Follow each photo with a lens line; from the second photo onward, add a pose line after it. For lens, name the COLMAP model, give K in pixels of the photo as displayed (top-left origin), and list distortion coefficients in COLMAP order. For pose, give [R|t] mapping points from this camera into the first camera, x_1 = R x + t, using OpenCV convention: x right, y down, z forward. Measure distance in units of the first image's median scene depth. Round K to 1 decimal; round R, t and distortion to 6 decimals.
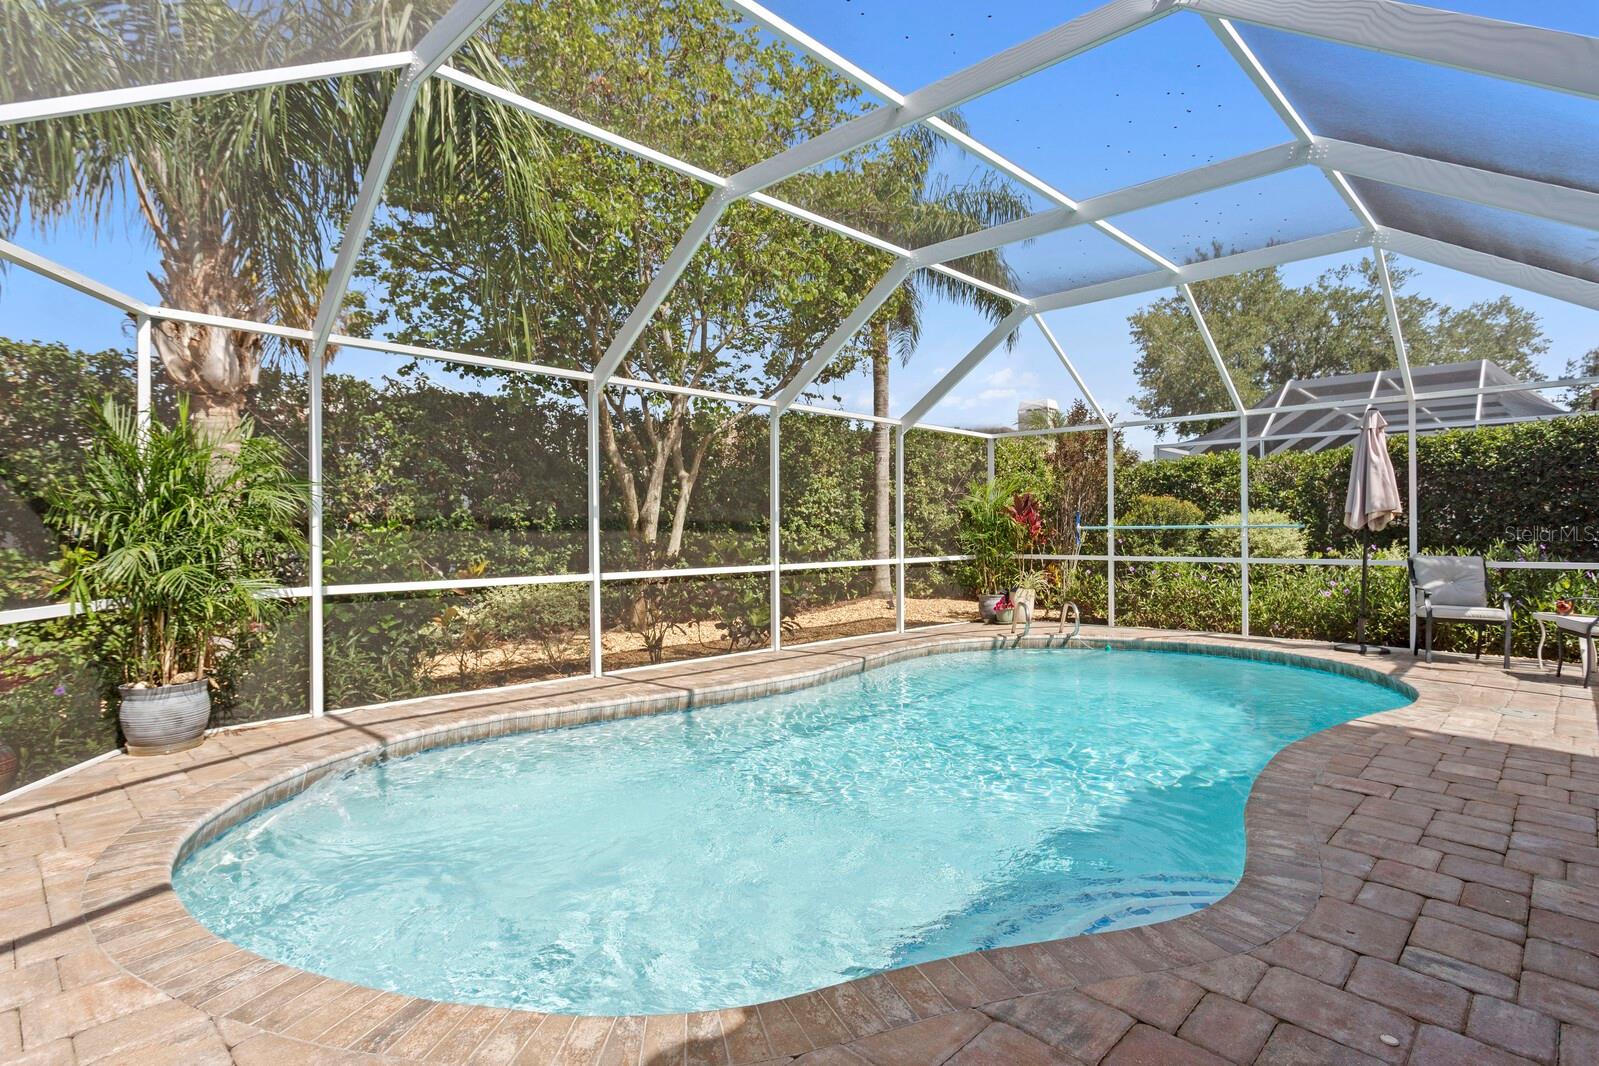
lens RADIAL K [[801.4, 0, 798.4], [0, 801.4, 526.7], [0, 0, 1]] dist [-0.014543, 0.005974]
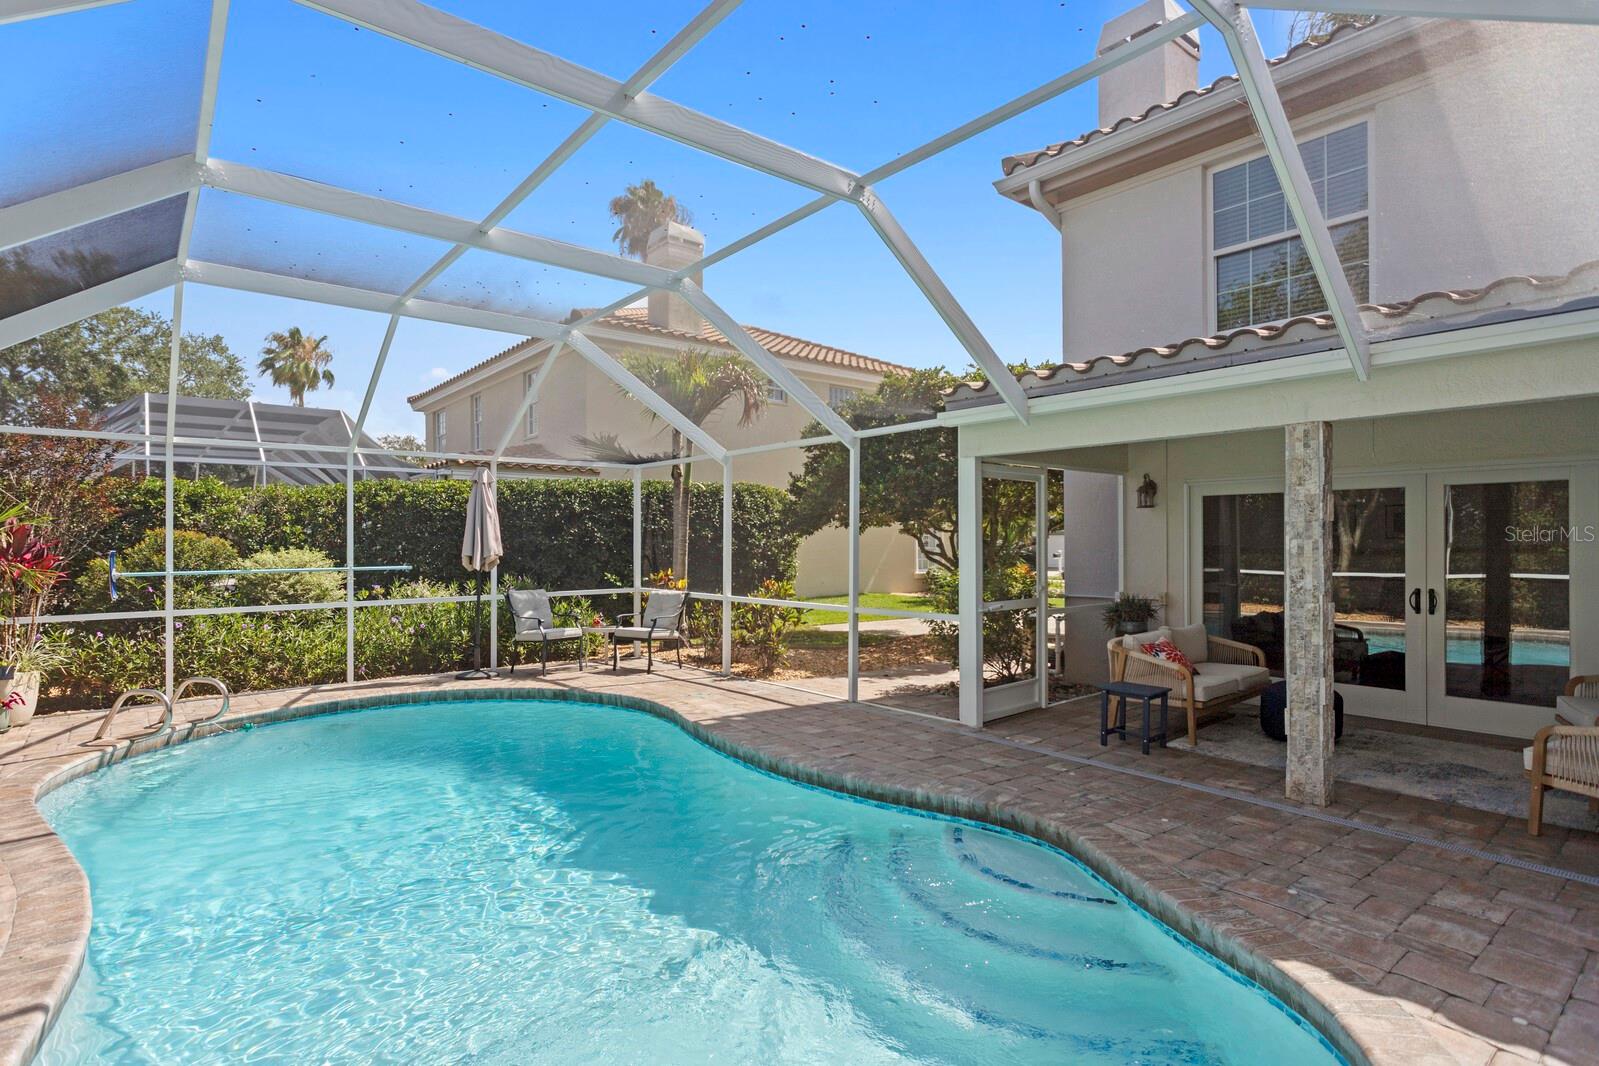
lens RADIAL K [[801.4, 0, 805.5], [0, 801.4, 528.8], [0, 0, 1]] dist [-0.014543, 0.005974]
pose [[0.105047, 0.022913, 0.994203, -0.851343], [-0.001914, 0.999737, -0.022838, -0.069388], [-0.994465, 0.000496, 0.105063, 0.912714]]
